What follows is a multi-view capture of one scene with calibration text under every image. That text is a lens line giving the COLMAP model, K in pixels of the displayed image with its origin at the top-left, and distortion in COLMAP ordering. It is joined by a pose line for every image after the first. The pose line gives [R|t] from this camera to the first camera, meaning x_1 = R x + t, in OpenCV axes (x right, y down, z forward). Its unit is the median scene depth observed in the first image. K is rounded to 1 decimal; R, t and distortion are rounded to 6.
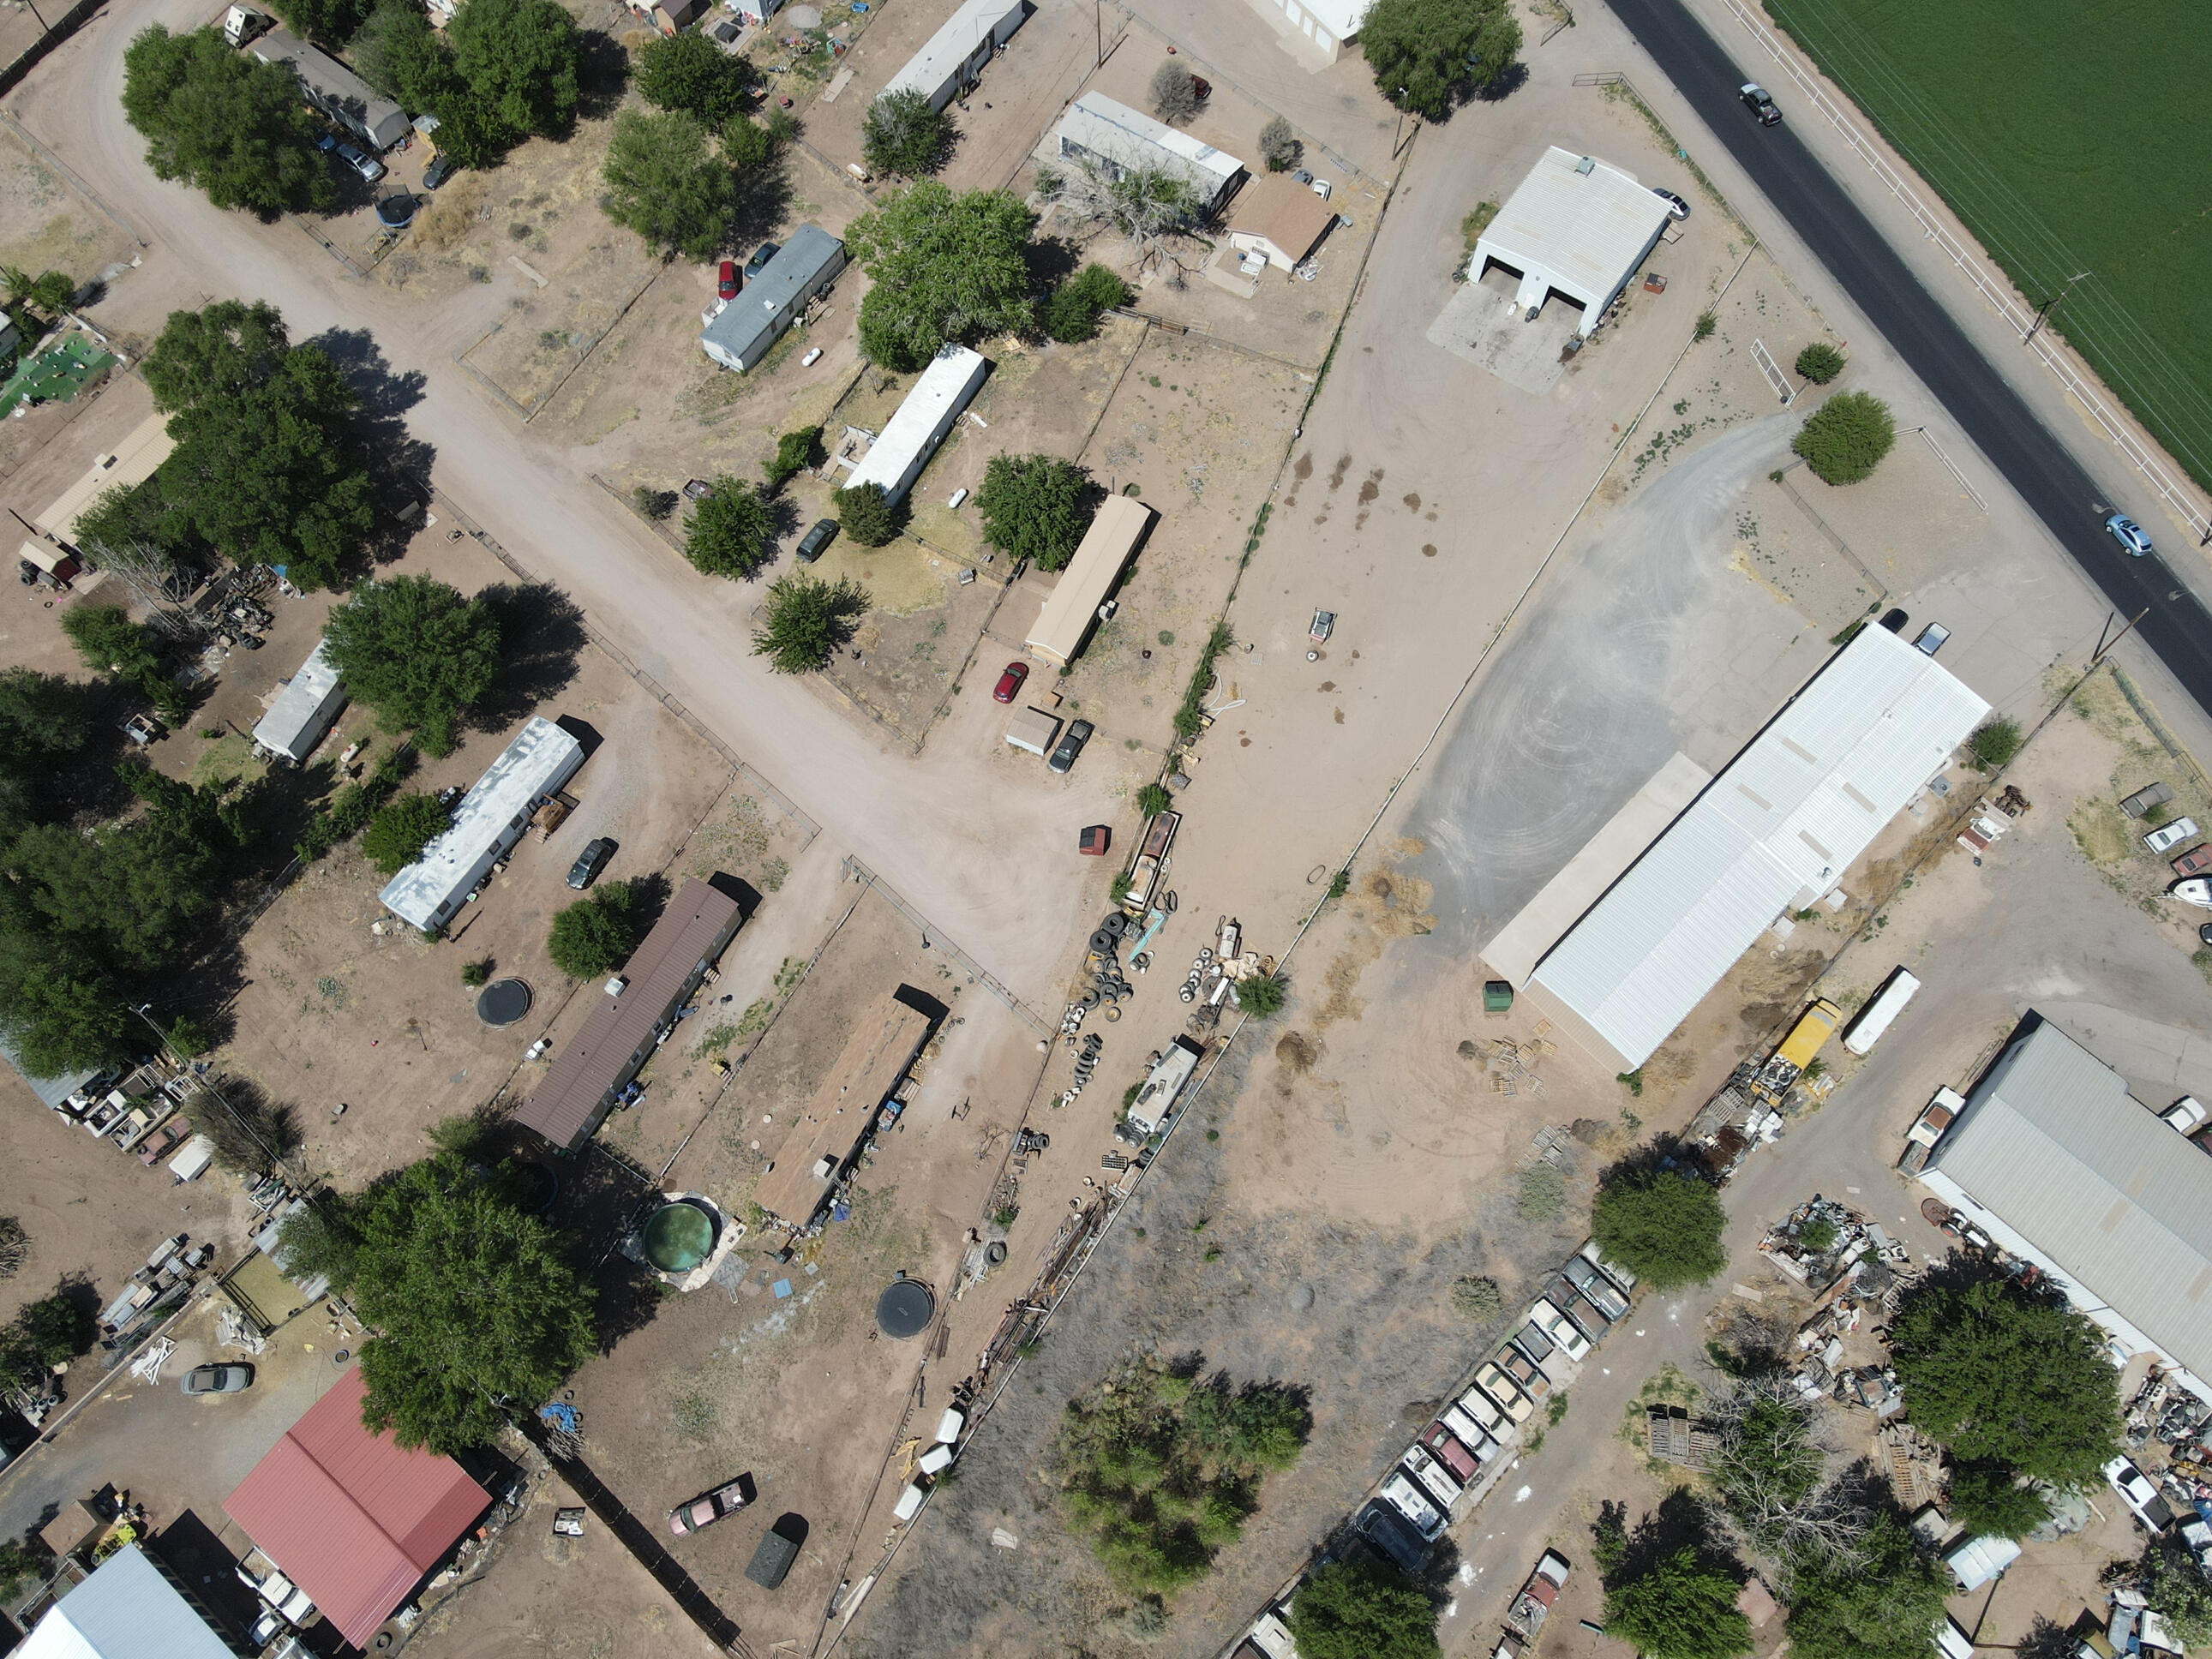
lens RADIAL K [[1609.1, 0, 1089.1], [0, 1609.1, 825.5], [0, 0, 1]] dist [-0.004641, 0.040509]
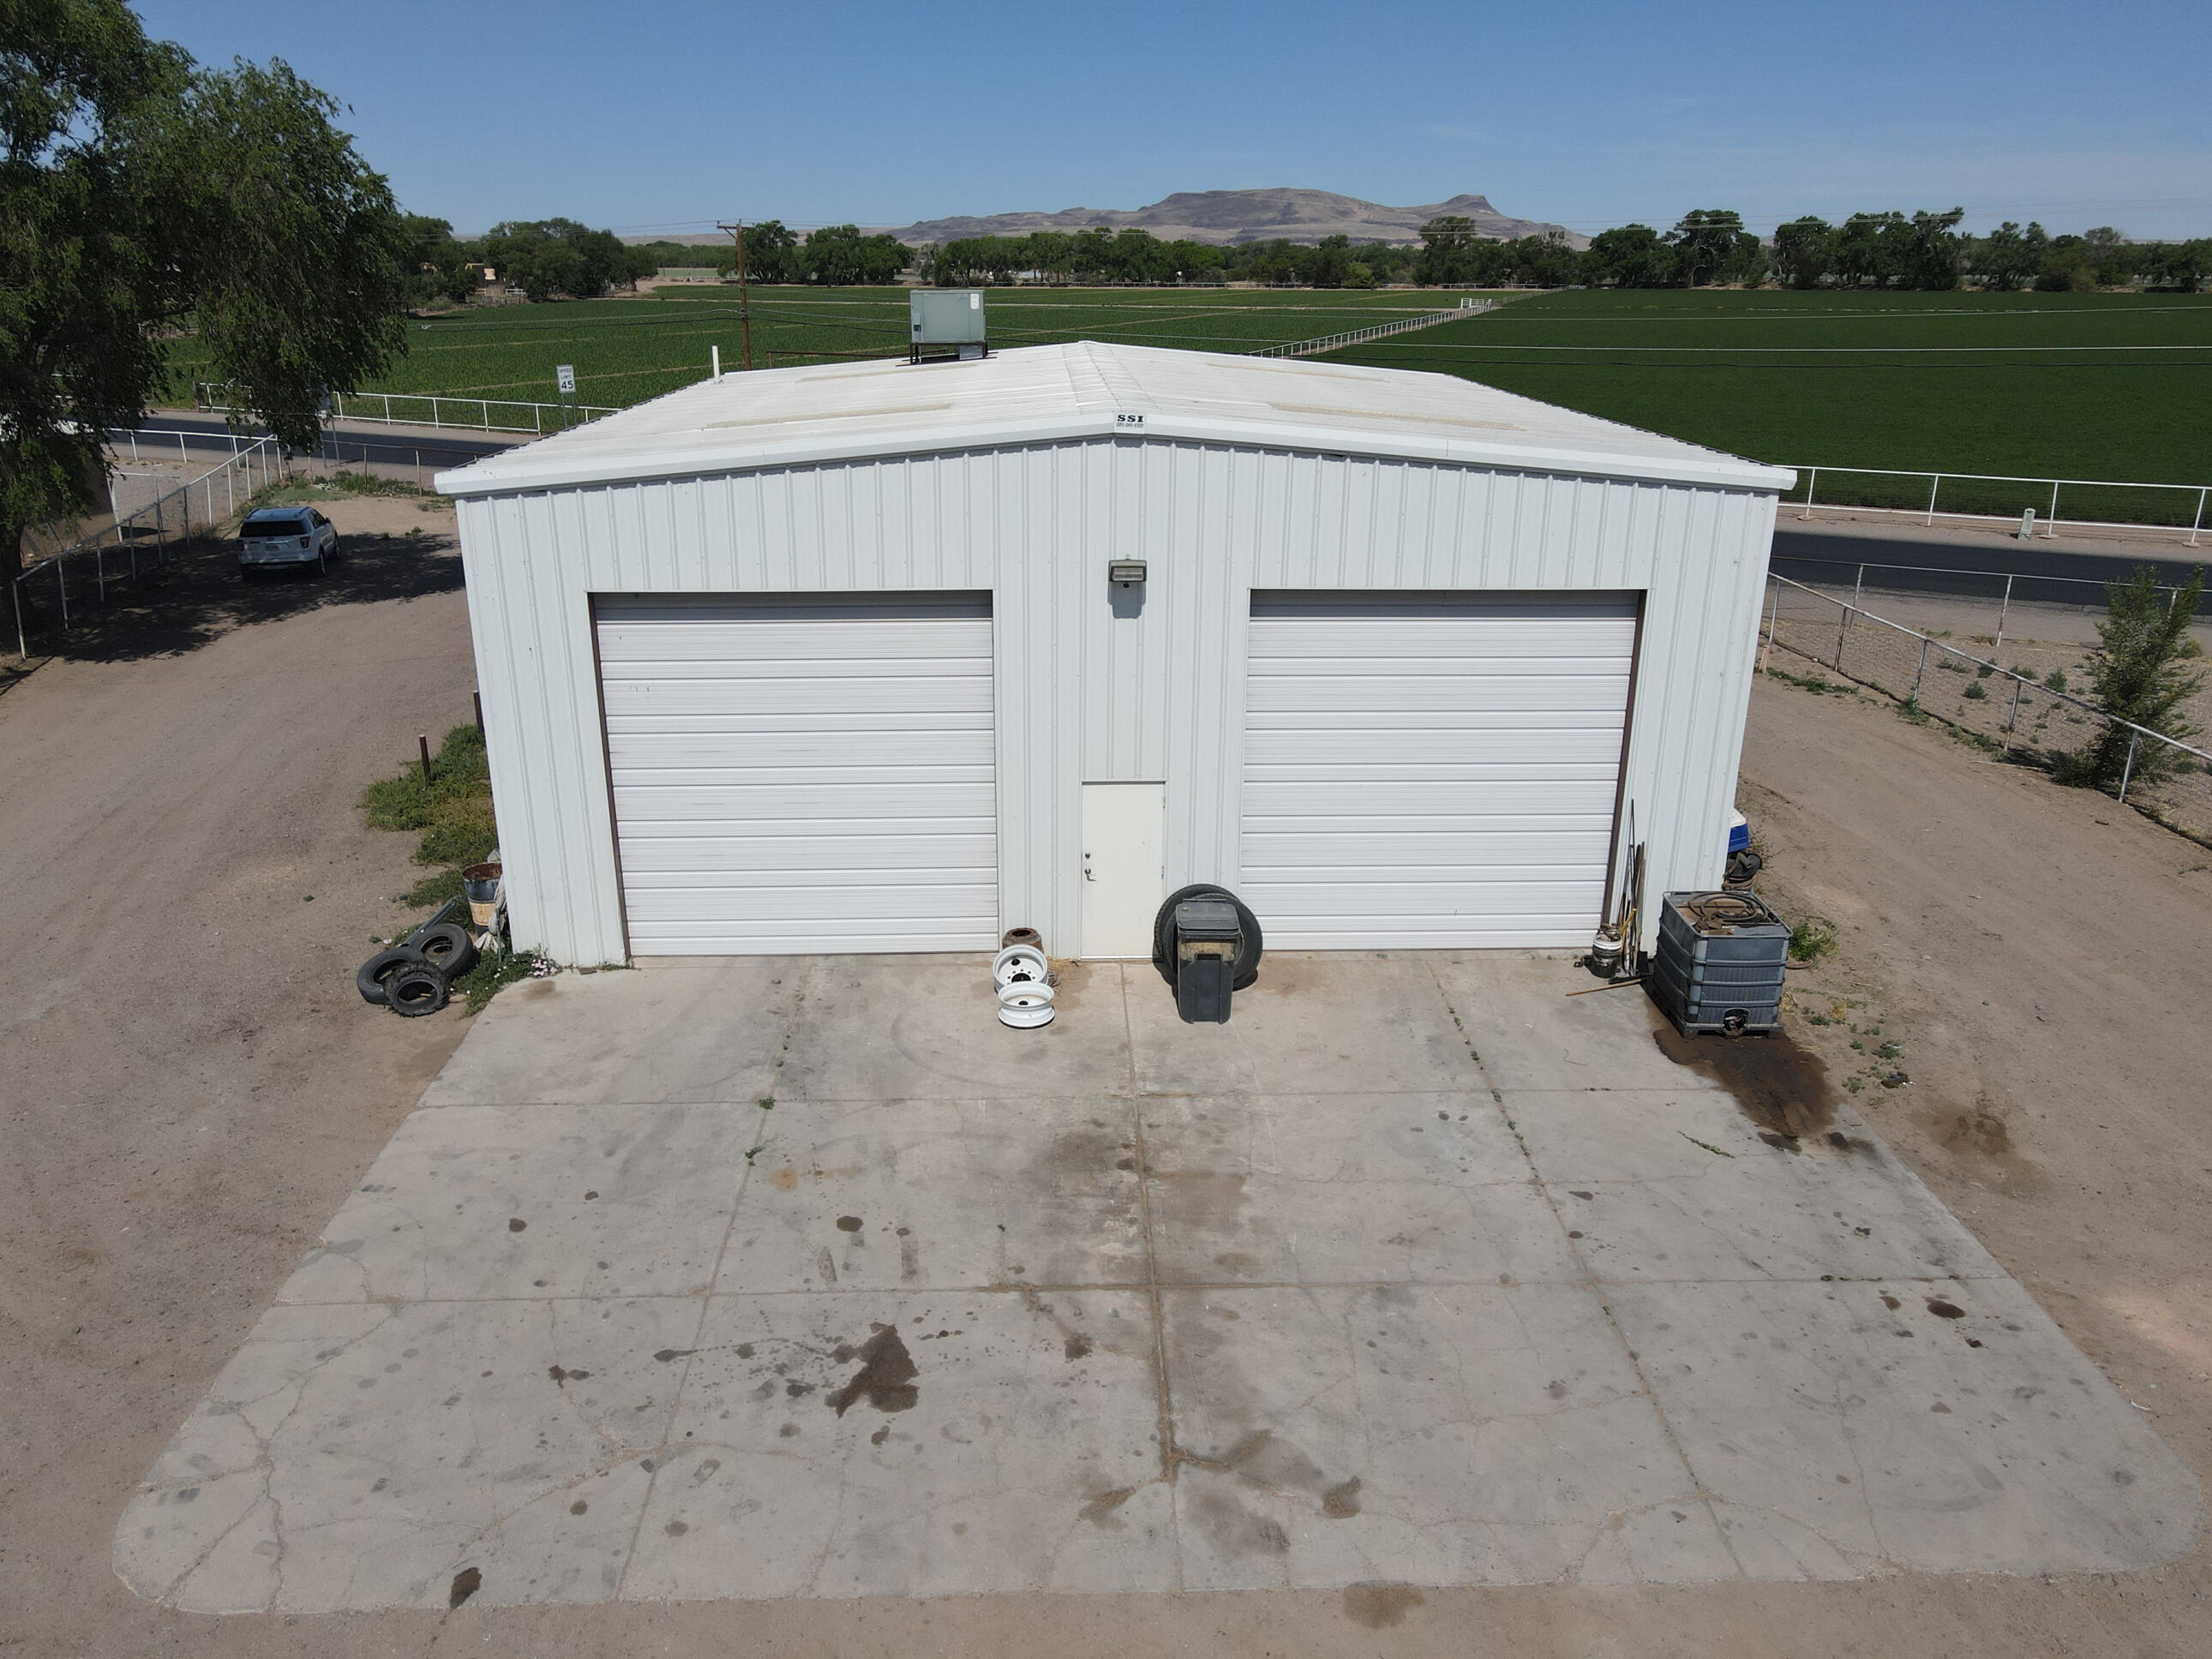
lens RADIAL K [[1615.1, 0, 1086.4], [0, 1615.1, 830.5], [0, 0, 1]] dist [0.016534, 0.006452]
pose [[0.807895, -0.208344, 0.551269, 0.244119], [0.541958, 0.630093, -0.556115, -0.309336], [-0.231488, 0.748048, 0.621963, 1.077087]]
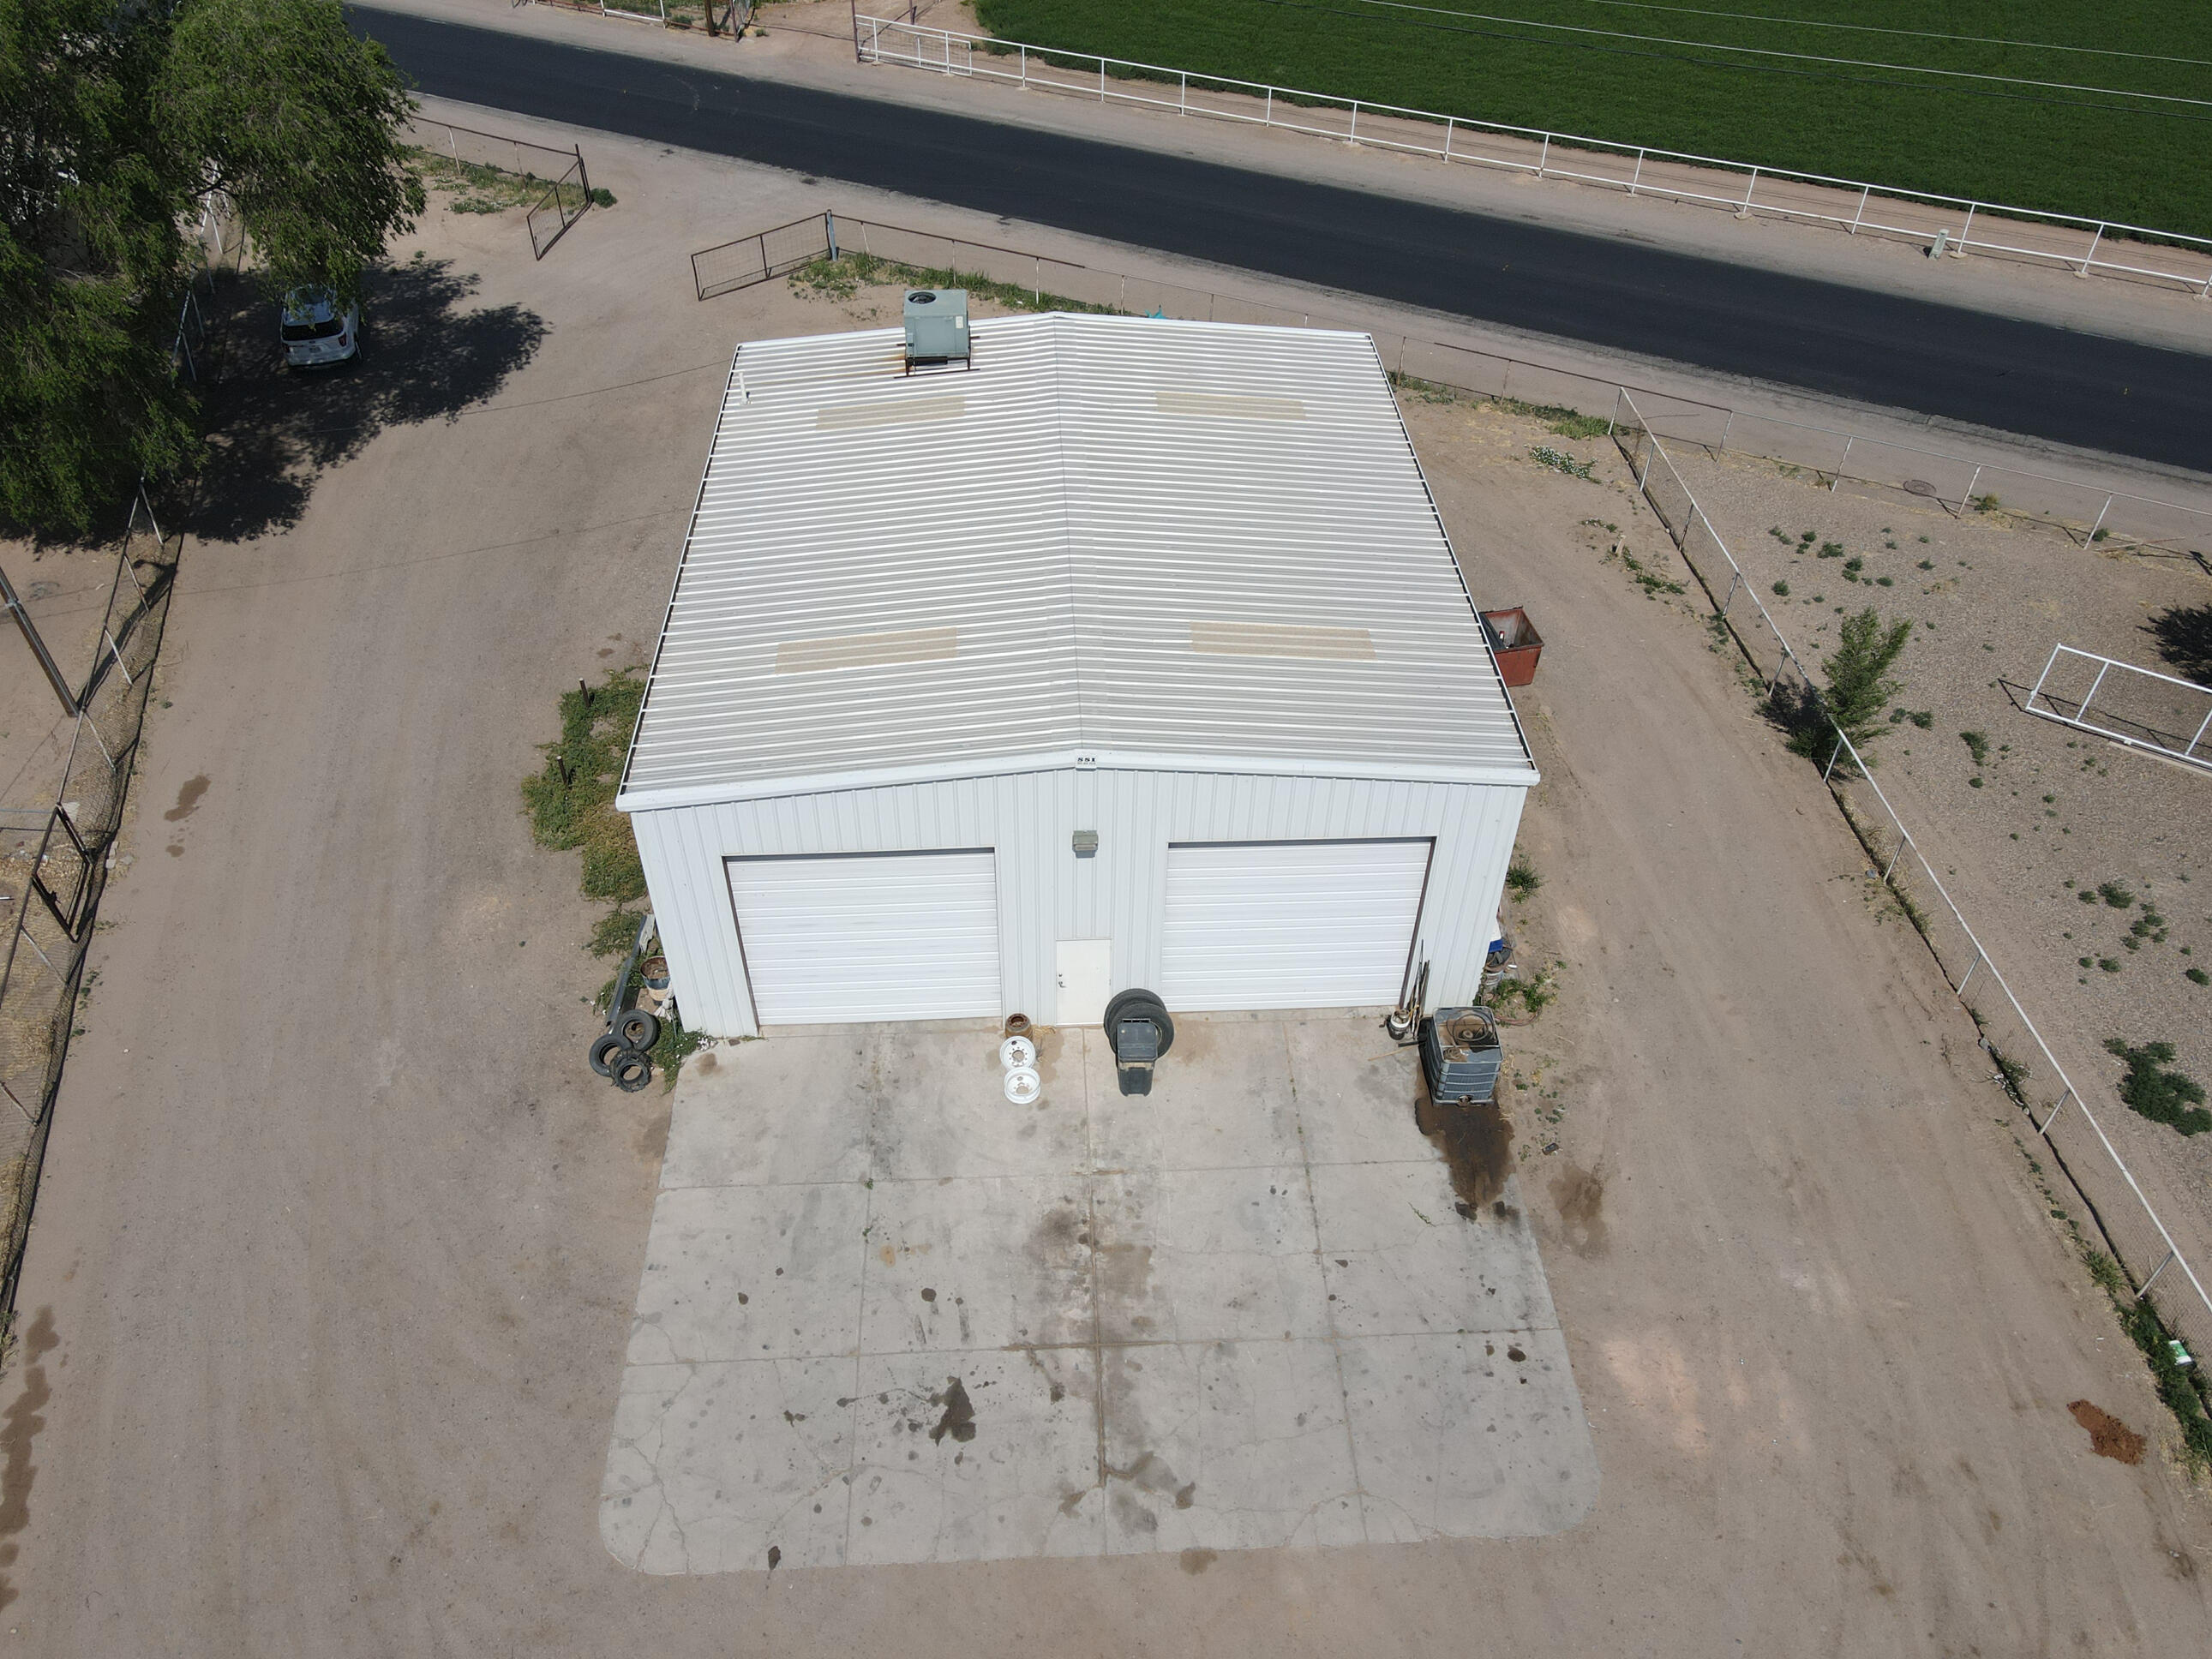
lens RADIAL K [[1615.1, 0, 1086.4], [0, 1615.1, 830.5], [0, 0, 1]] dist [0.016534, 0.006452]
pose [[0.799119, -0.413167, 0.436695, 0.239522], [0.553266, 0.789603, -0.265374, -0.339970], [-0.235172, 0.453674, 0.859578, 0.982731]]
